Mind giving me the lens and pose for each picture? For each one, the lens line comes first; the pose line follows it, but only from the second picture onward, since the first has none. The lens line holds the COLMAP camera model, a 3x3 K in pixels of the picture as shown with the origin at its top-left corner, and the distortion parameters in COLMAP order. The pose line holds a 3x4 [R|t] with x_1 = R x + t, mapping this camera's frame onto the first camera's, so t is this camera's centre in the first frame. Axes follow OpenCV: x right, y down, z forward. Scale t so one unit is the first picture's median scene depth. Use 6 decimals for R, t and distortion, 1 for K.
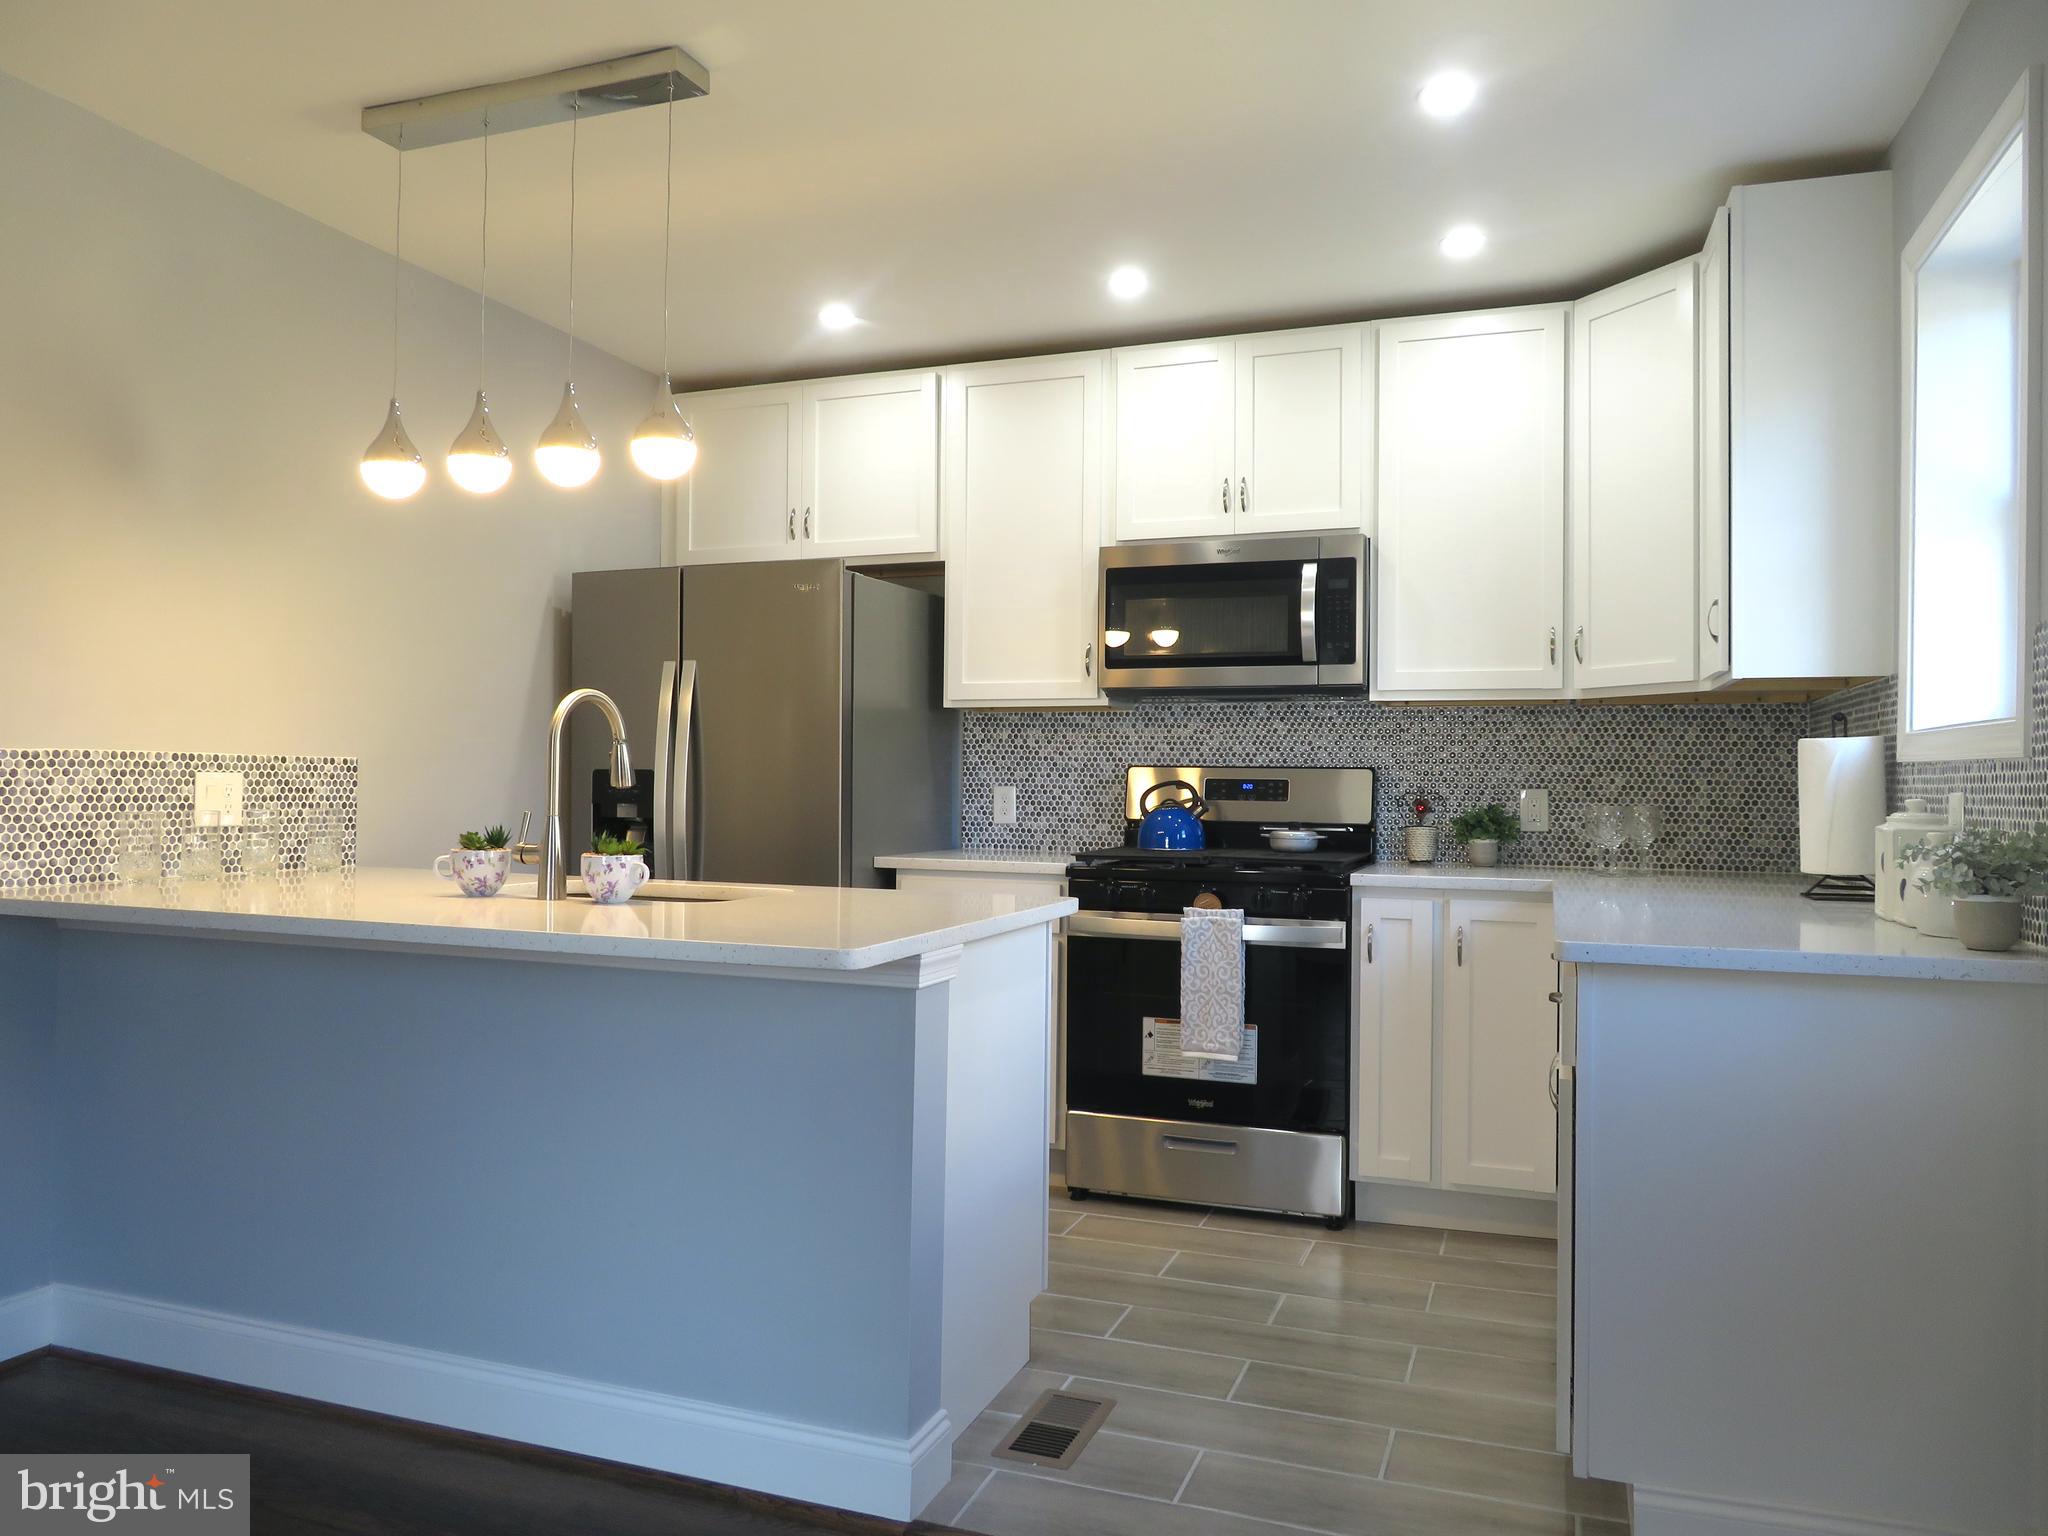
lens RADIAL K [[1459.3, 0, 1020.9], [0, 1459.3, 768.6], [0, 0, 1]] dist [-0.023797, 0.007766]
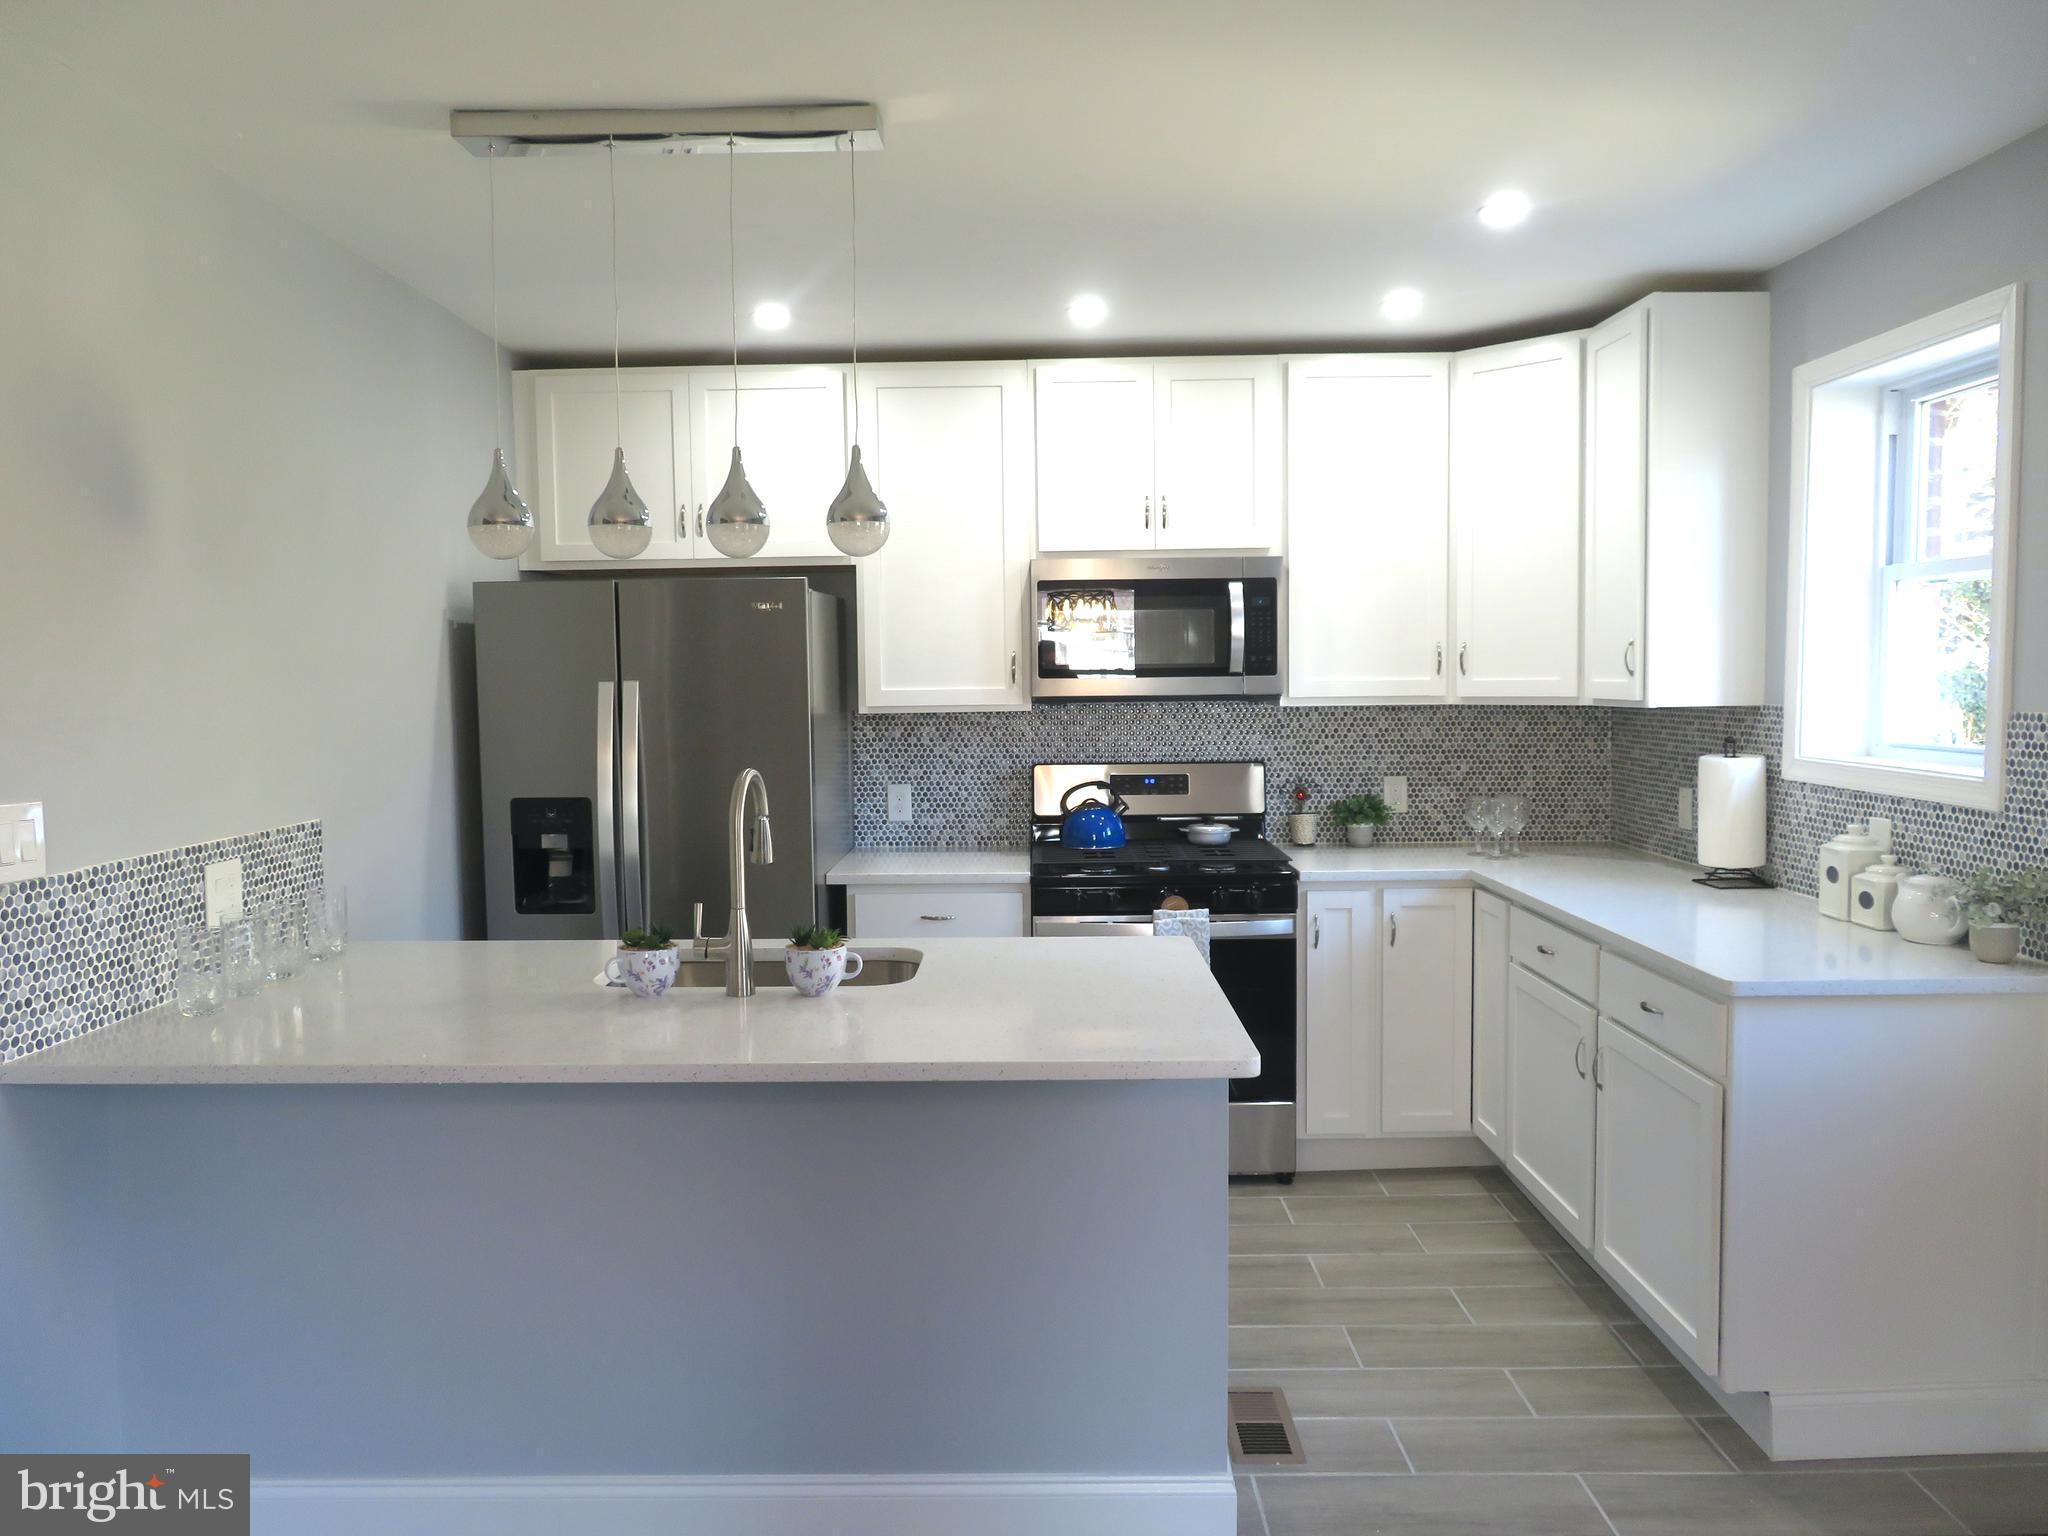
lens RADIAL K [[1459.3, 0, 1021.8], [0, 1459.3, 771.0], [0, 0, 1]] dist [-0.023797, 0.007766]
pose [[0.939485, -0.044626, 0.339670, -0.332927], [0.018453, 0.996632, 0.079900, -0.092807], [-0.342092, -0.068797, 0.937145, 0.031427]]
